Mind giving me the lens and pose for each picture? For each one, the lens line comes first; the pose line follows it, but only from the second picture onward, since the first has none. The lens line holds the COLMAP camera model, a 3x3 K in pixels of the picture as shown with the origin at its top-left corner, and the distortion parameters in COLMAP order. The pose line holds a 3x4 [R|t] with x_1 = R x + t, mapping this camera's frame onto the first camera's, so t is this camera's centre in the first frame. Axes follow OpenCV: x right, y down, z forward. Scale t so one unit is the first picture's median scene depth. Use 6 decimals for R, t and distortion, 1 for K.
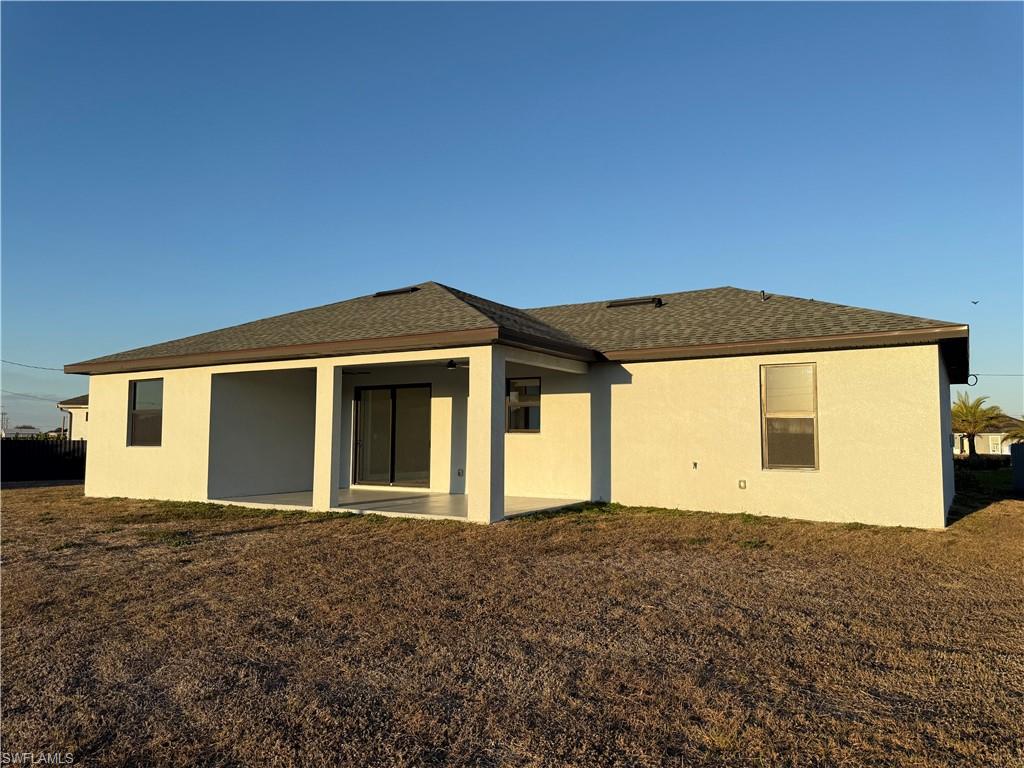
lens RADIAL K [[725.4, 0, 511.1], [0, 725.4, 389.7], [0, 0, 1]] dist [0.100336, -0.141001]
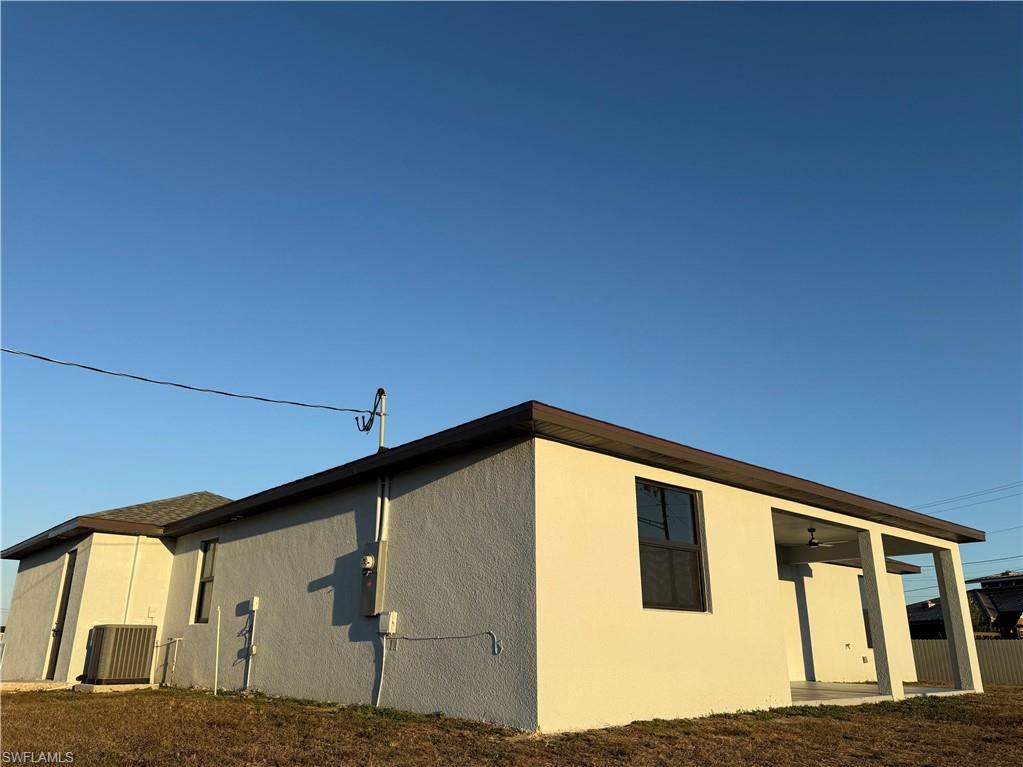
lens RADIAL K [[724.7, 0, 510.6], [0, 724.7, 389.2], [0, 0, 1]] dist [0.100336, -0.141001]
pose [[0.306460, 0.315003, 0.898251, -1.193354], [-0.075671, 0.948732, -0.306889, 0.109713], [-0.948871, 0.026078, 0.314585, 1.054958]]
